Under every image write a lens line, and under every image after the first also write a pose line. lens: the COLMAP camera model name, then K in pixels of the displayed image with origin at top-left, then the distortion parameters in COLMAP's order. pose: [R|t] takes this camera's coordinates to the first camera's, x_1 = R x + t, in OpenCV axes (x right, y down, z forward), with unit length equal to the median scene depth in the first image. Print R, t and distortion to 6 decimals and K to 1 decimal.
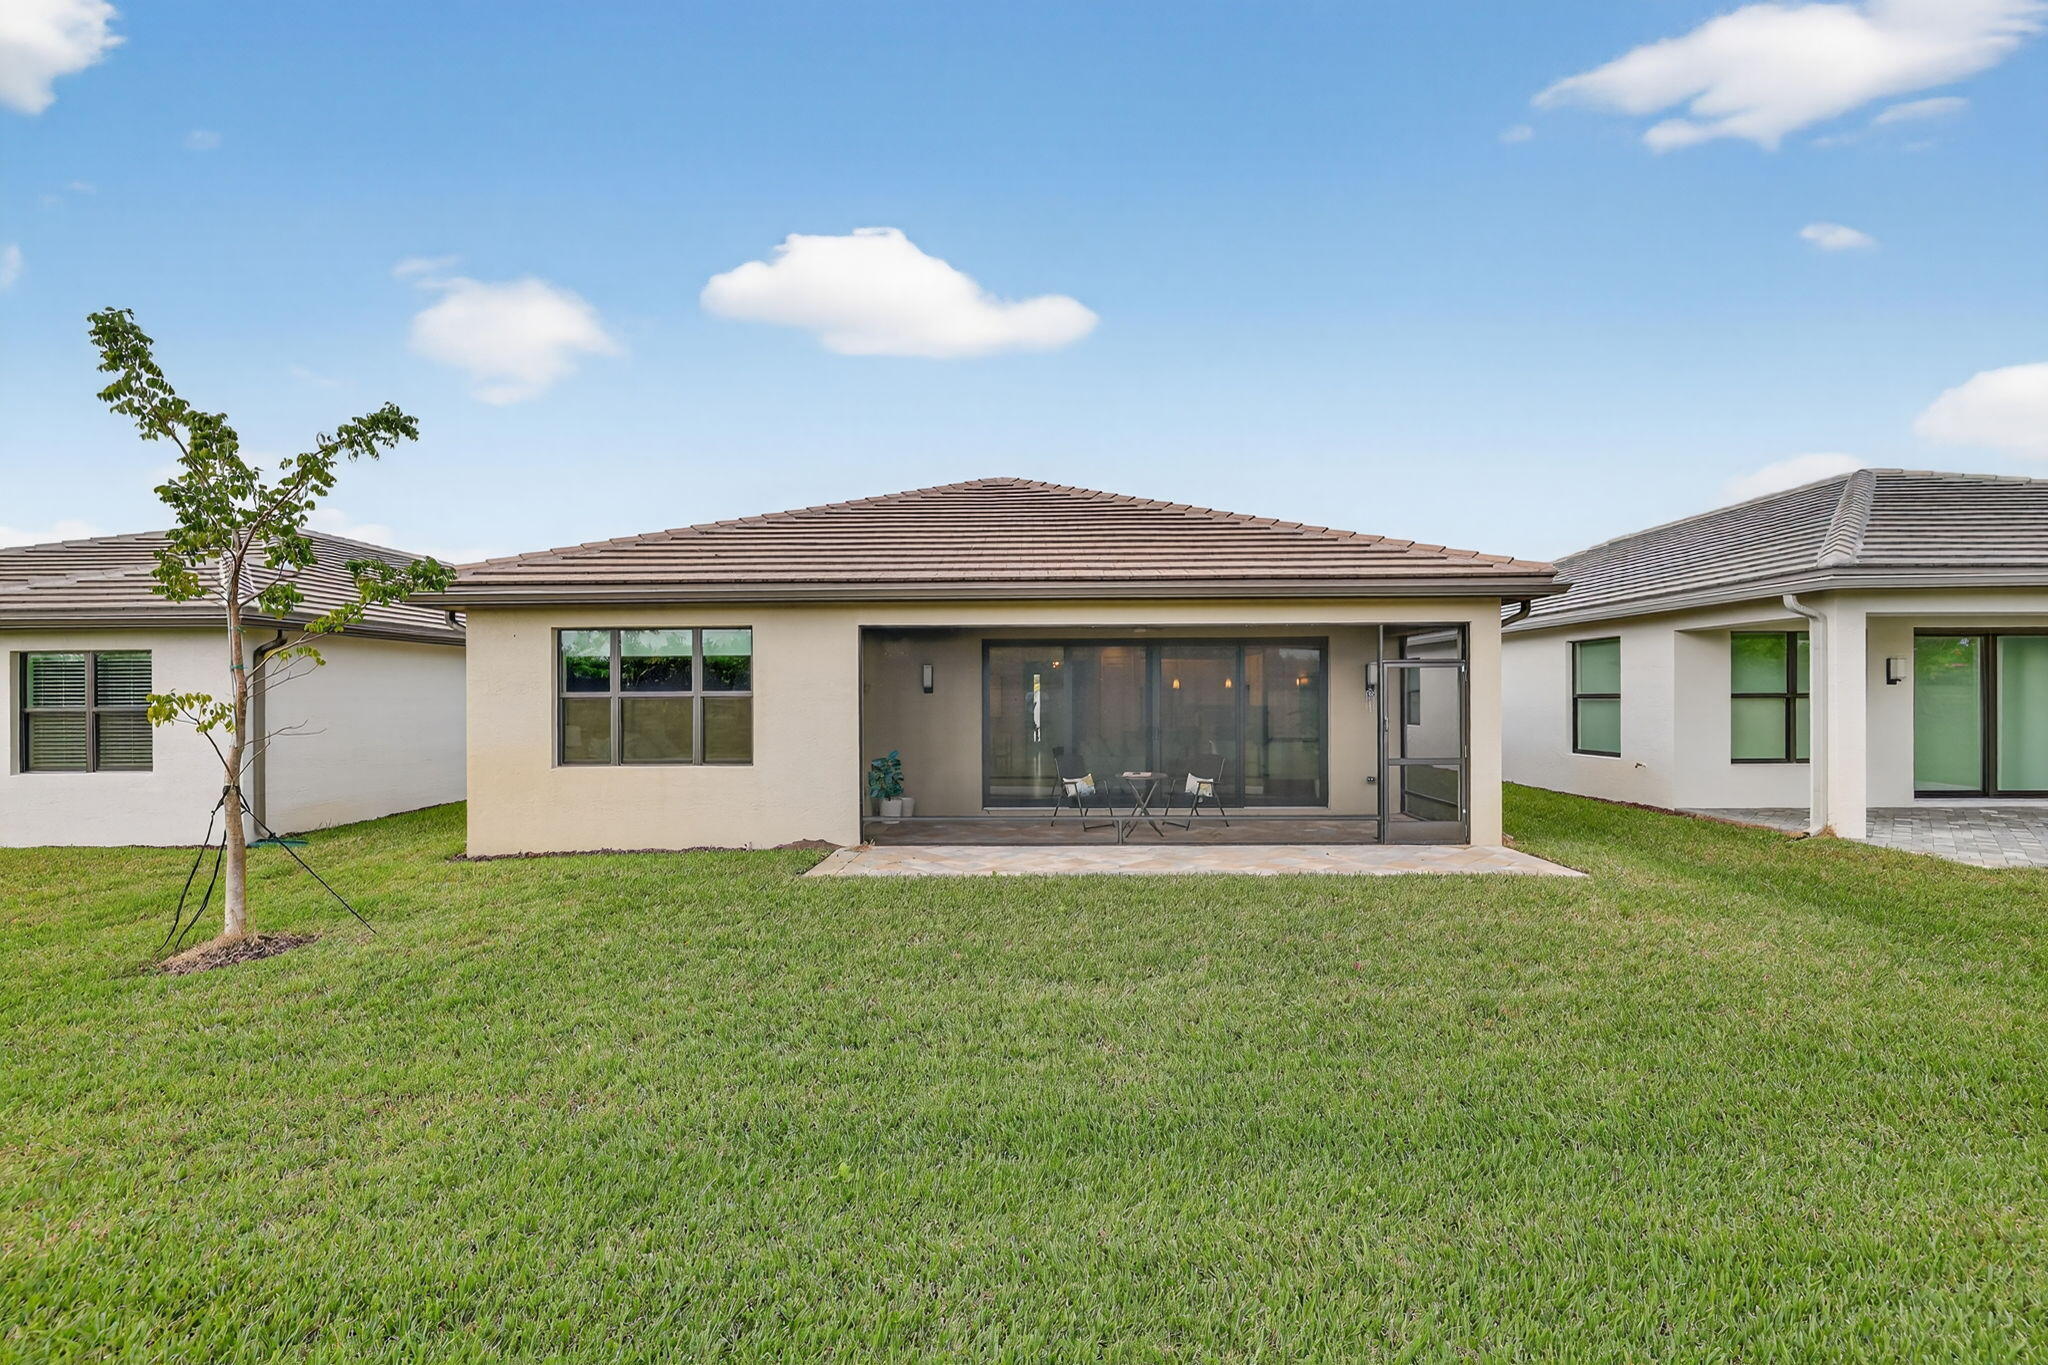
lens RADIAL K [[864.5, 0, 1021.5], [0, 864.5, 701.9], [0, 0, 1]] dist [-0.000322, -0.000798]
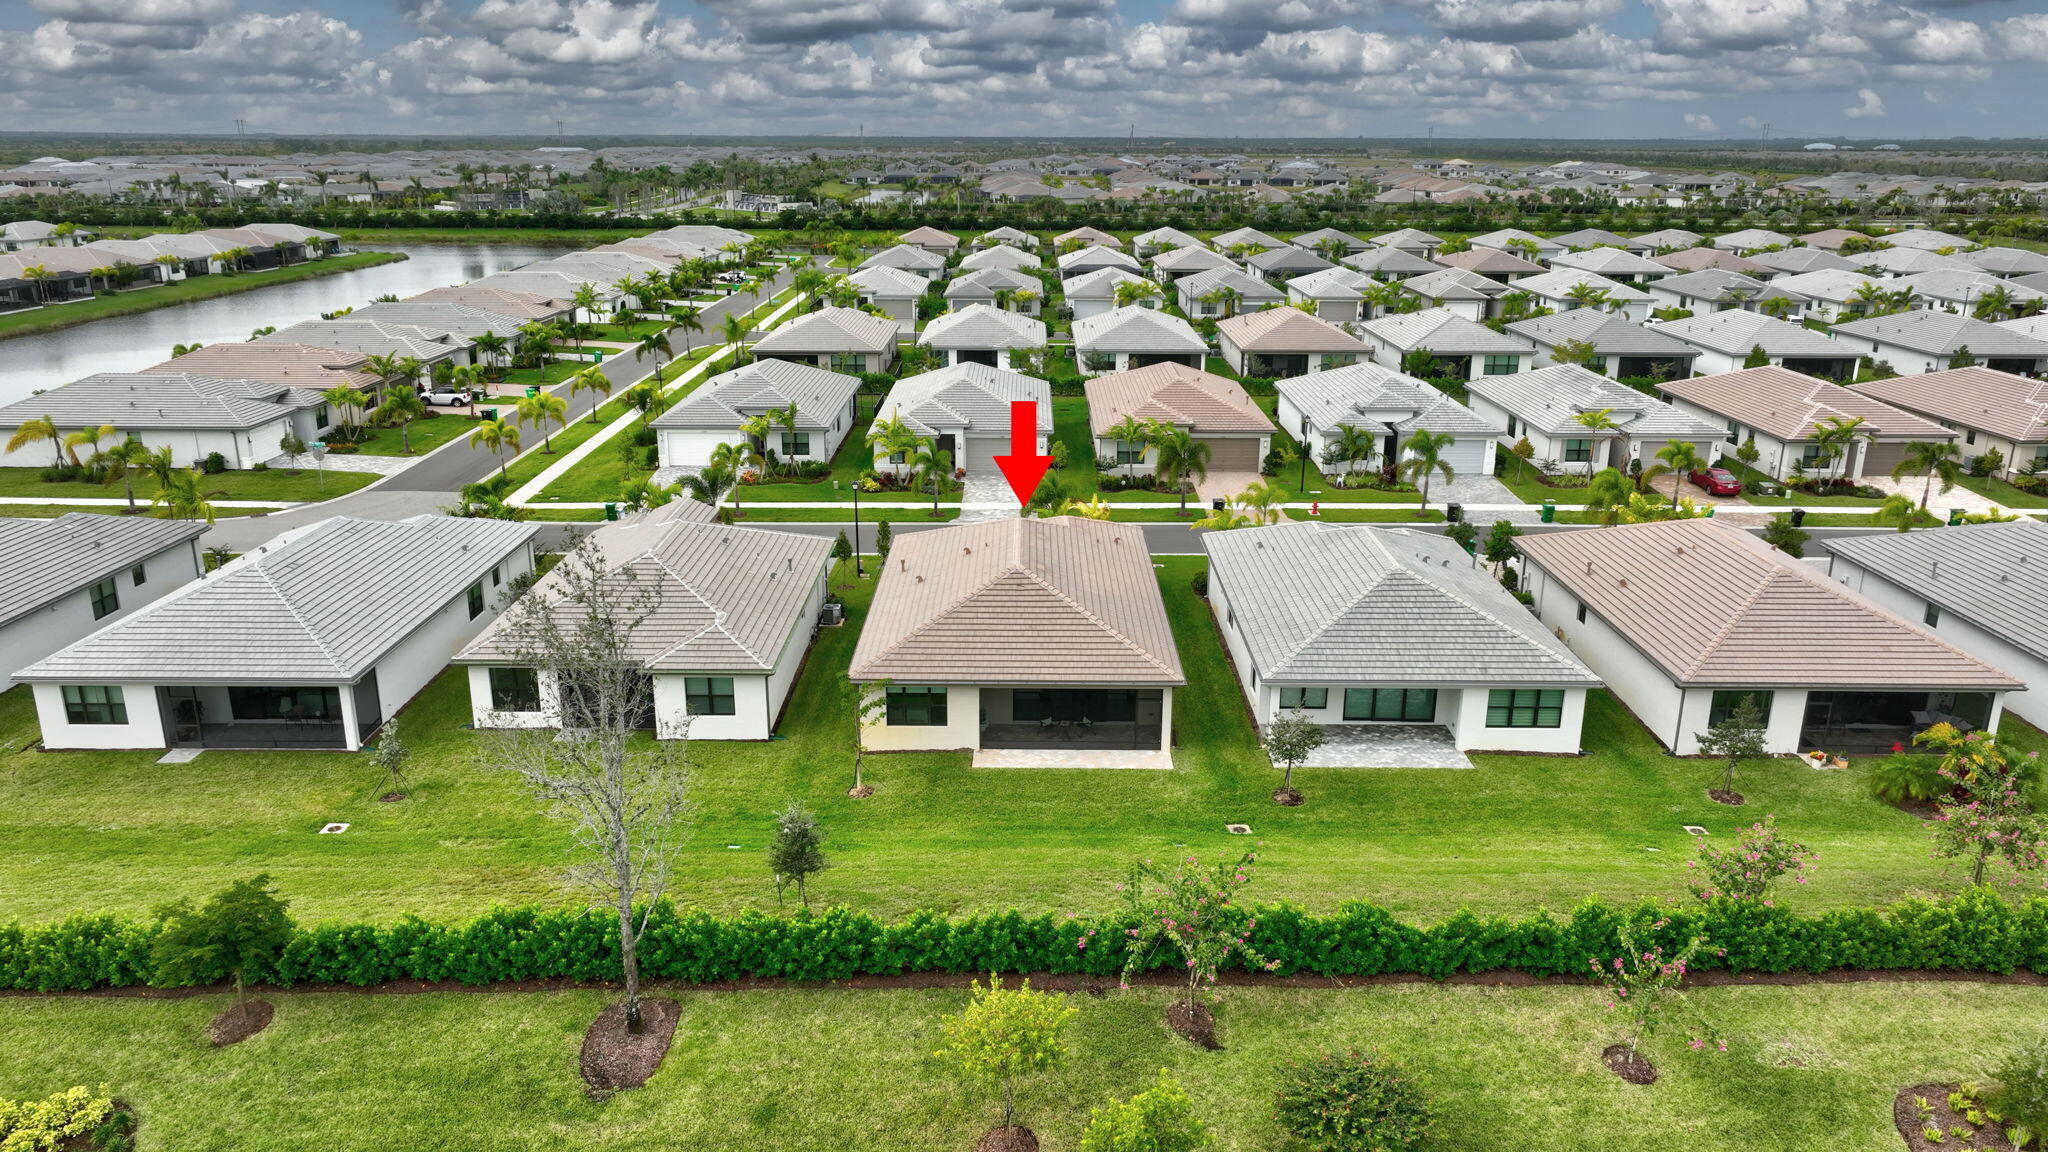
lens RADIAL K [[1443.8, 0, 1030.0], [0, 1443.8, 574.7], [0, 0, 1]] dist [-0.000608, 0.018369]
pose [[0.999792, 0.007637, 0.018892, -0.105421], [-0.012785, 0.957025, 0.289725, -2.130592], [-0.015868, -0.289906, 0.956924, -4.220780]]
